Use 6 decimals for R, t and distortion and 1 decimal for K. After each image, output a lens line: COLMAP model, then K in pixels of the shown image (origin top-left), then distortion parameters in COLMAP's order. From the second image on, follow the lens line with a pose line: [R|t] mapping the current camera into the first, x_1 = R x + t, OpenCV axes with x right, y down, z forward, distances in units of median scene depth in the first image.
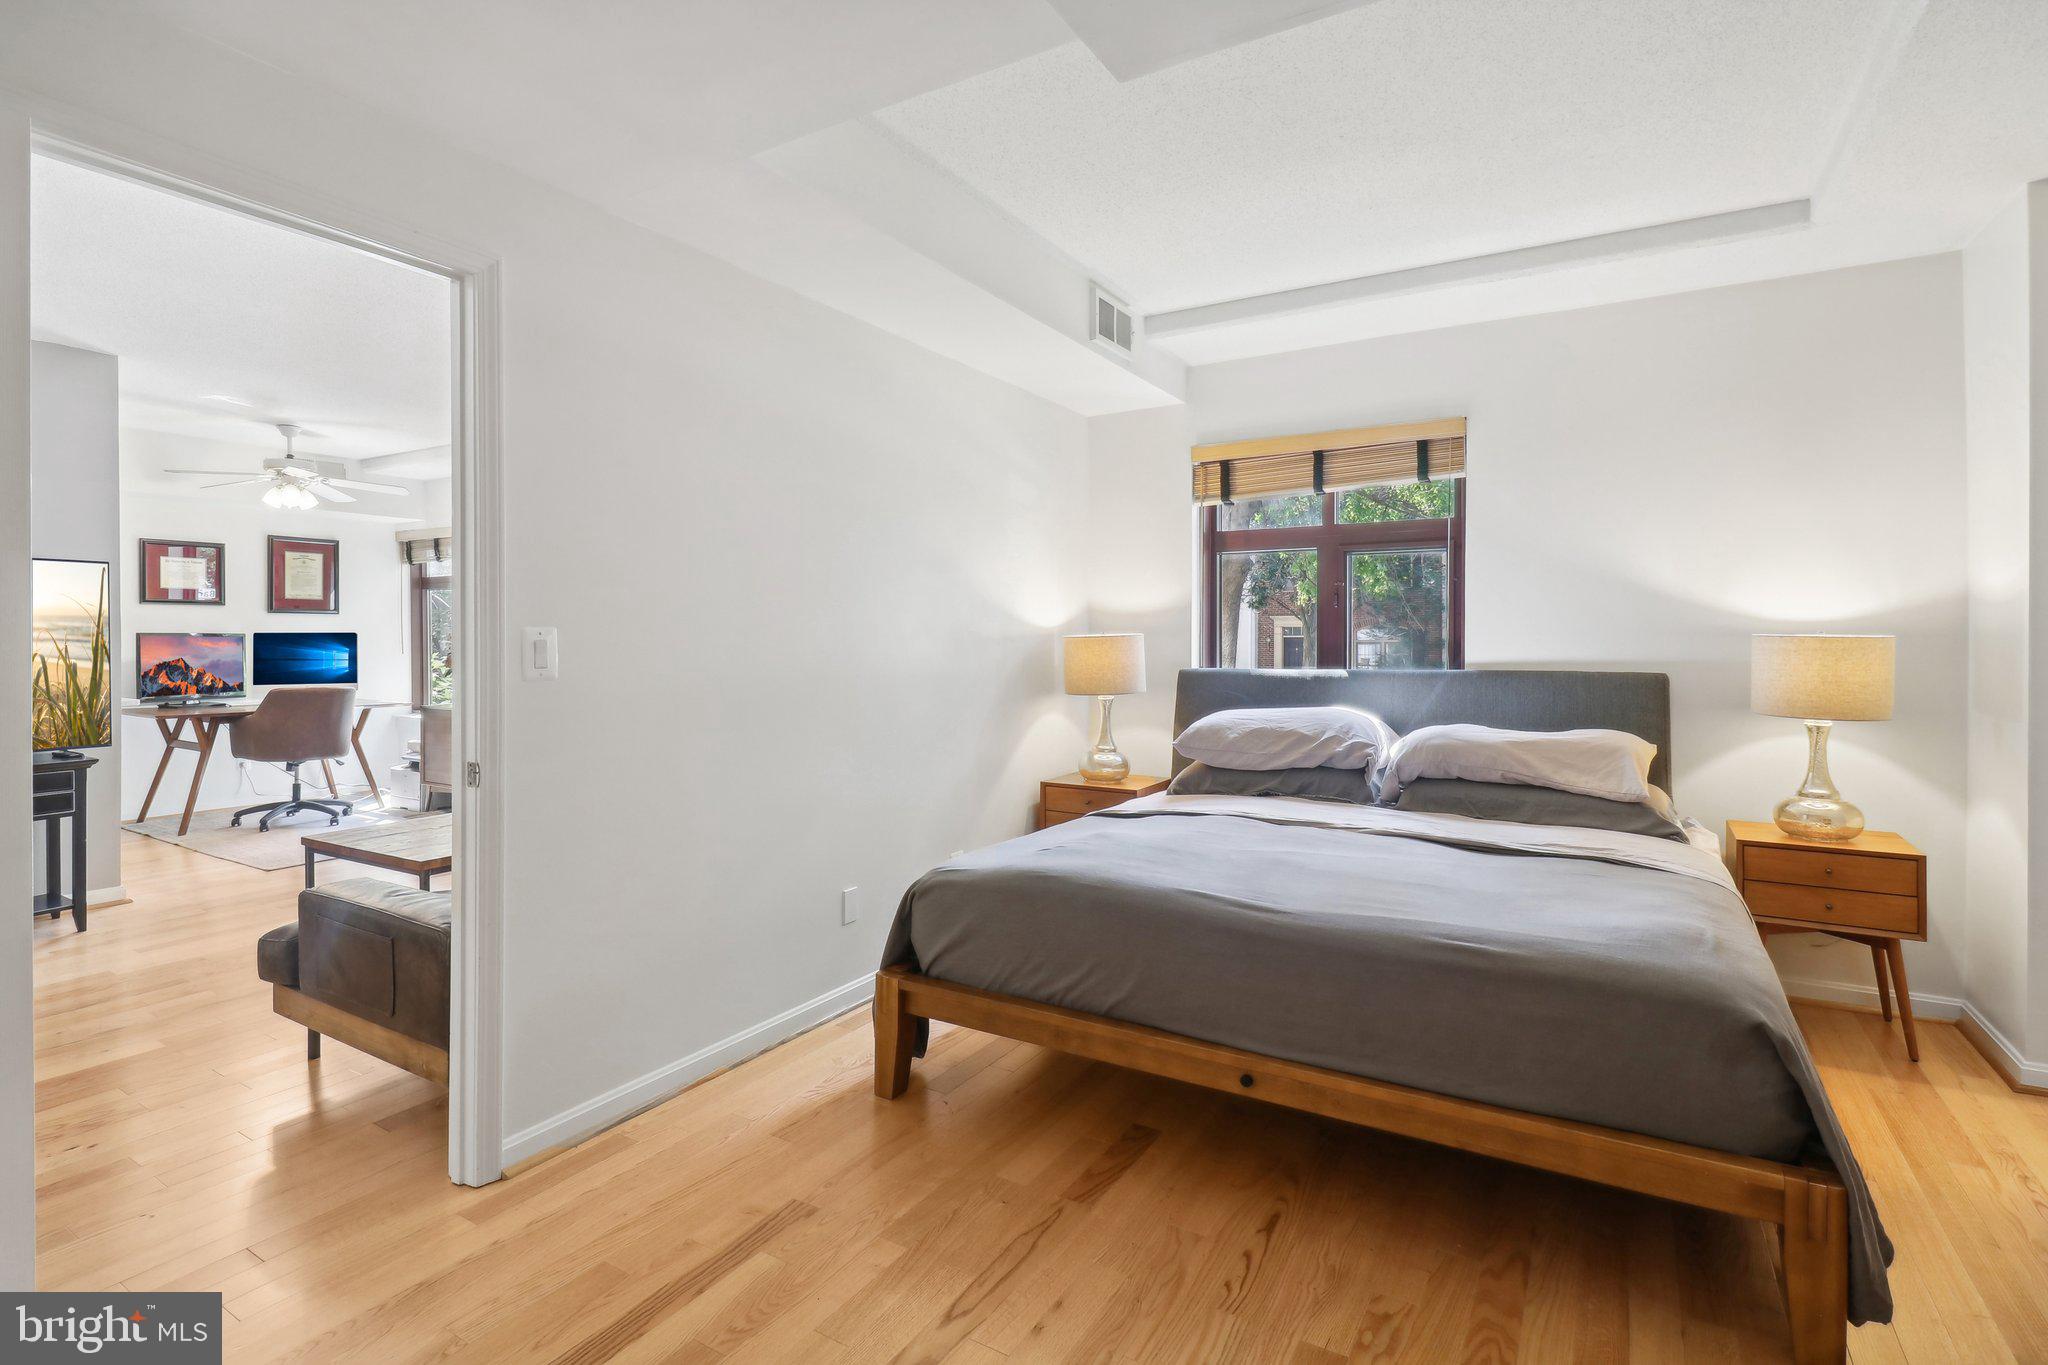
lens RADIAL K [[976.2, 0, 989.0], [0, 976.2, 644.3], [0, 0, 1]] dist [-0.006091, -0.010366]
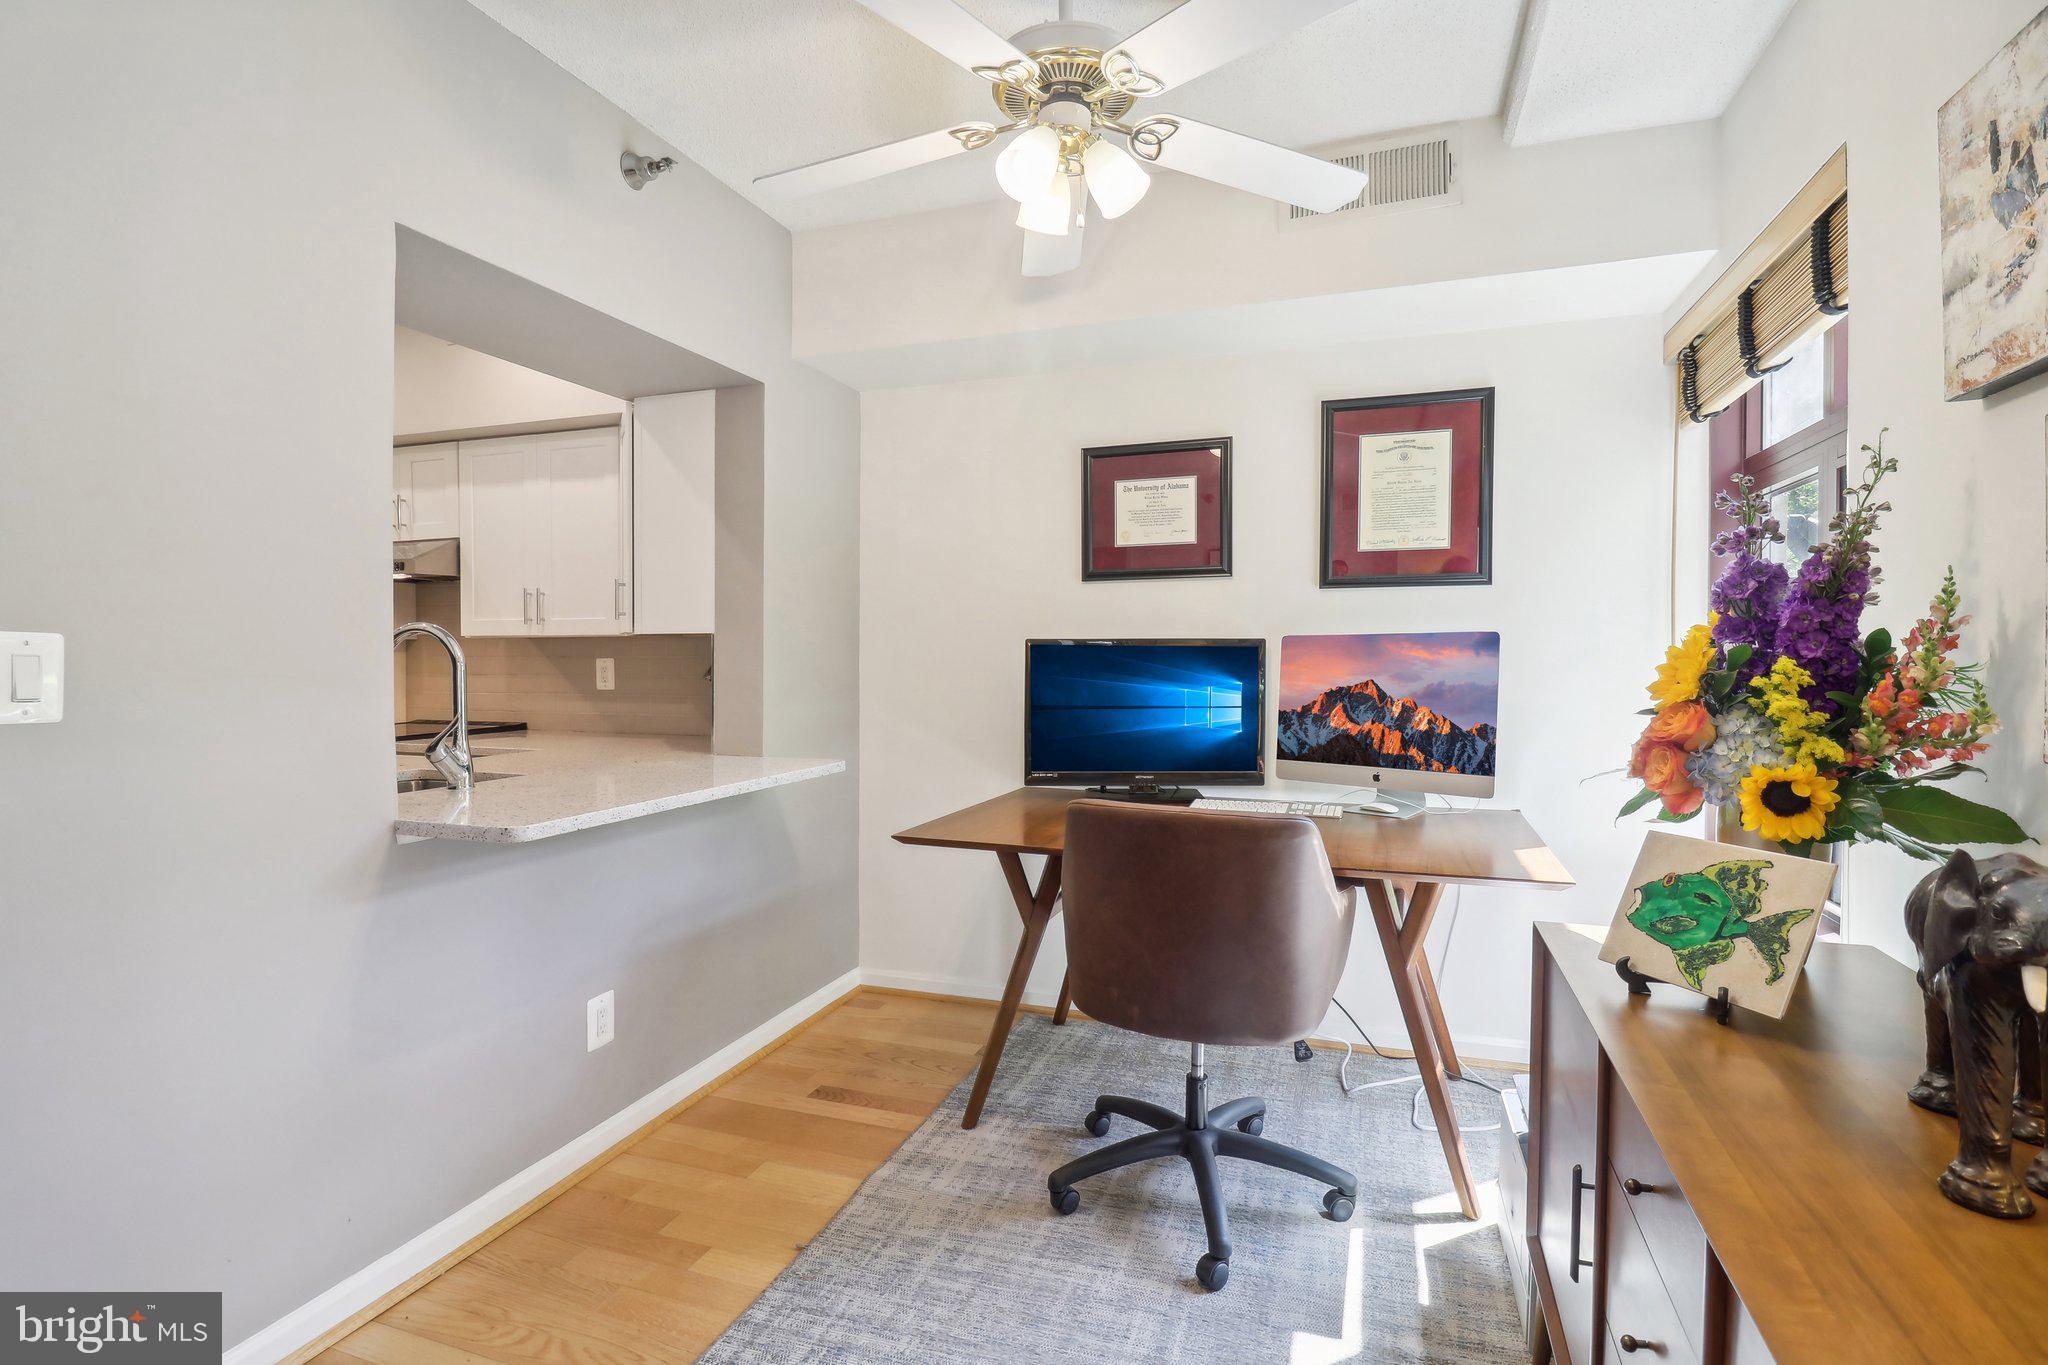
lens RADIAL K [[976.2, 0, 1034.0], [0, 976.2, 678.1], [0, 0, 1]] dist [-0.006091, -0.010366]
pose [[0.225679, 0.025035, -0.973880, -0.640034], [-0.003535, 0.999684, 0.024879, -0.004884], [0.974195, -0.002172, 0.225697, 1.402849]]
